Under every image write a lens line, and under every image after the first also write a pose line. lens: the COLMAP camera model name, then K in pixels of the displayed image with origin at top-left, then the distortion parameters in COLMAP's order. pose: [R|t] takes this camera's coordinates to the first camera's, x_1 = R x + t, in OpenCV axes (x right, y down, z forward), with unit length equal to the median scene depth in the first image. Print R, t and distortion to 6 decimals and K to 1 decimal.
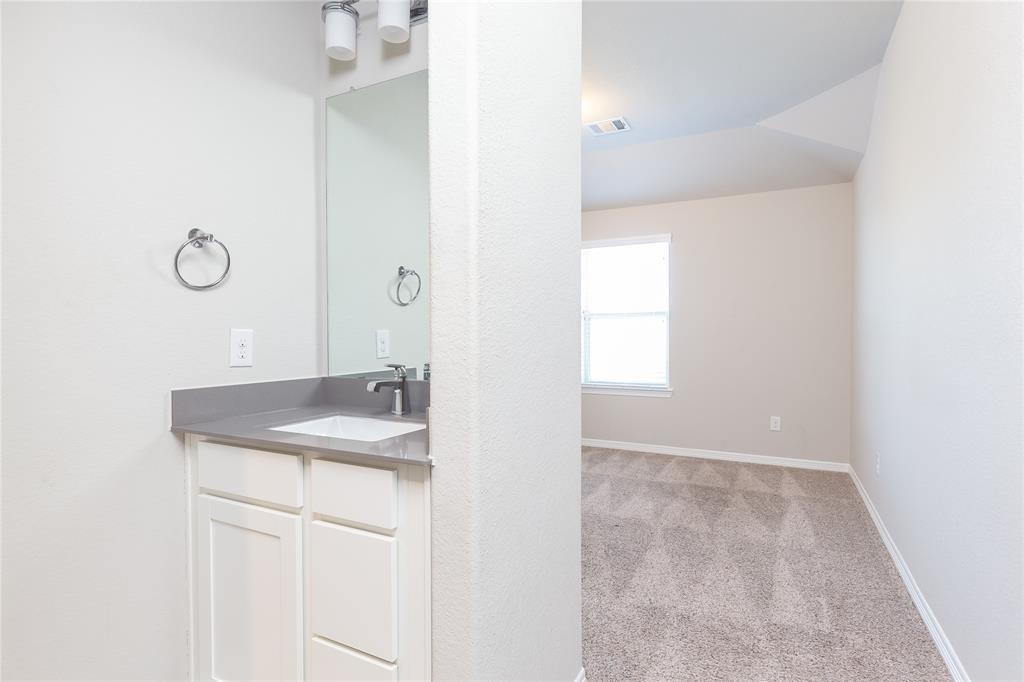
lens RADIAL K [[526.6, 0, 507.3], [0, 526.6, 341.9], [0, 0, 1]] dist [-0.001278, 0.001731]
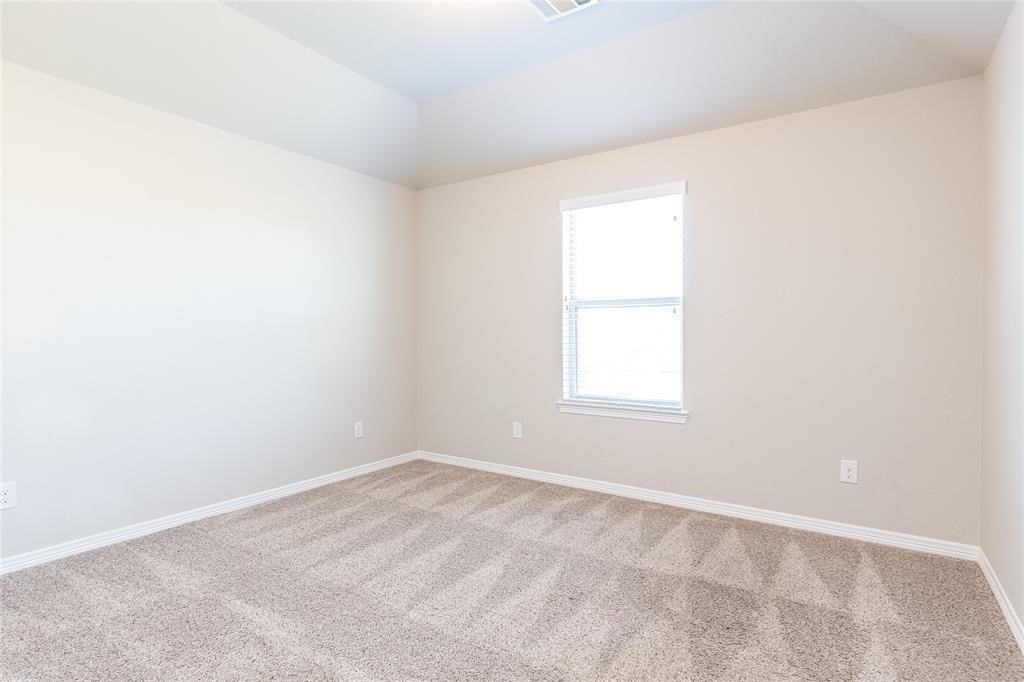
lens RADIAL K [[526.6, 0, 515.3], [0, 526.6, 337.4], [0, 0, 1]] dist [-0.001278, 0.001731]
pose [[0.993055, 0.002026, -0.117631, 0.185368], [-0.002377, 0.999993, -0.002847, -0.003023], [0.117624, 0.003107, 0.993053, 0.324090]]
